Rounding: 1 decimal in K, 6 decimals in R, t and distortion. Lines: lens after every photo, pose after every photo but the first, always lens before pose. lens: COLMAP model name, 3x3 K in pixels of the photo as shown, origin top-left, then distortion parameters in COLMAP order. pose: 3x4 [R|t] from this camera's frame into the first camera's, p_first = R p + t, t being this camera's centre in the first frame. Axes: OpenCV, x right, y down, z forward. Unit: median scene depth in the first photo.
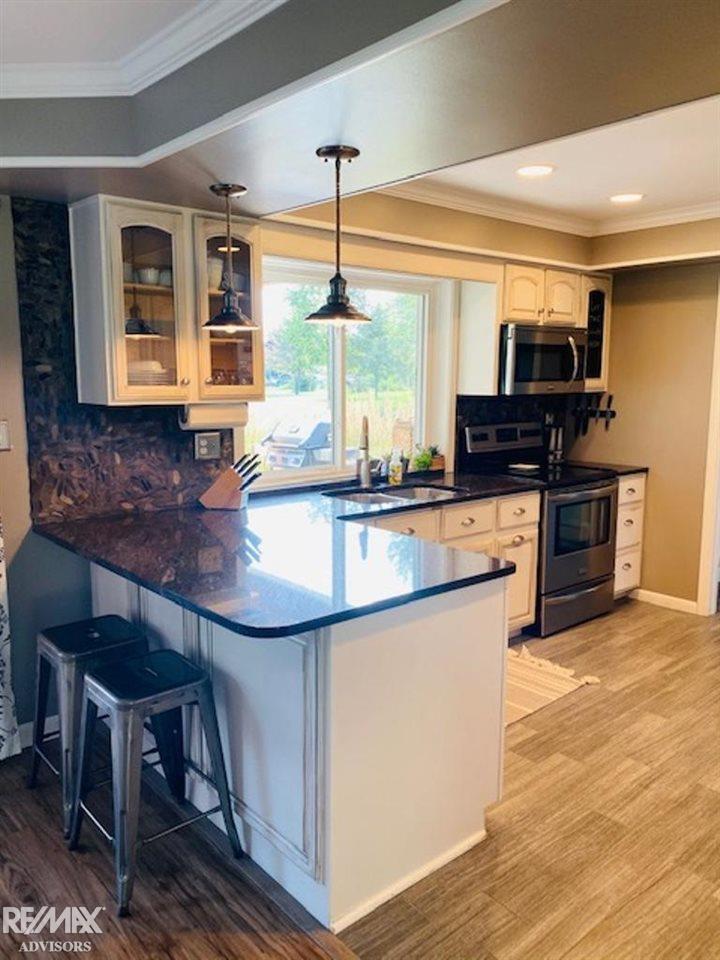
lens RADIAL K [[735.7, 0, 356.5], [0, 735.7, 480.8], [0, 0, 1]] dist [0.032977, -0.030865]
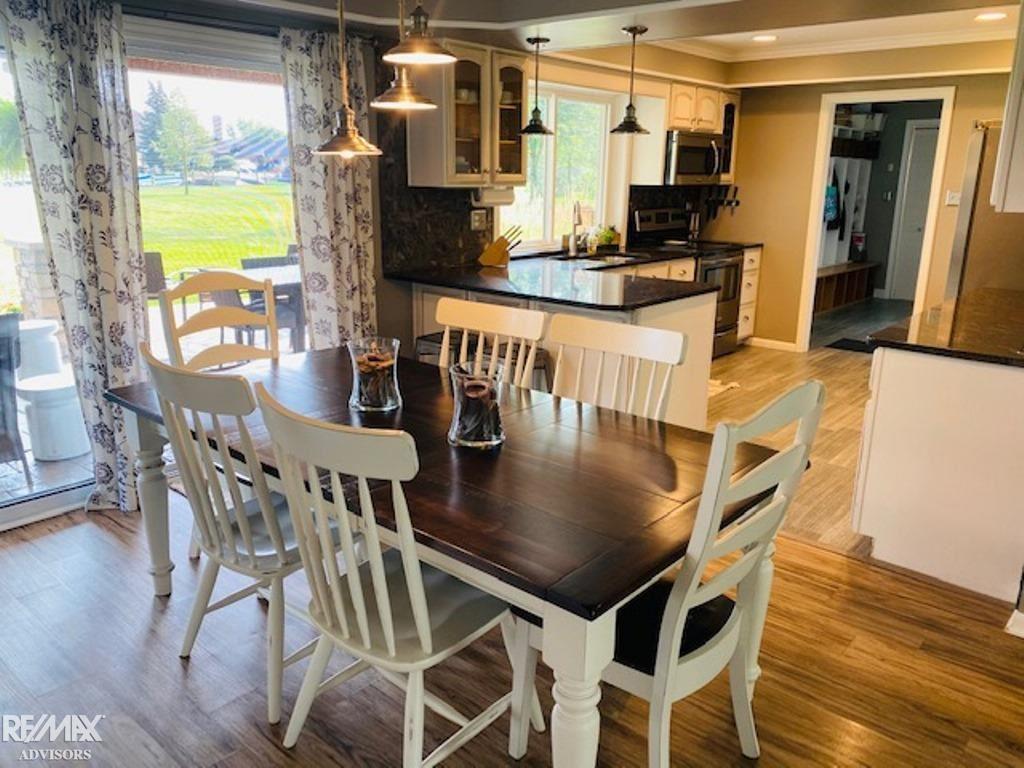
lens RADIAL K [[784.8, 0, 520.5], [0, 784.8, 385.4], [0, 0, 1]] dist [0.032977, -0.030865]
pose [[0.988842, -0.030108, 0.145895, -0.270106], [0.012515, 0.992691, 0.120031, 0.065090], [-0.148443, -0.116866, 0.981991, -0.381289]]
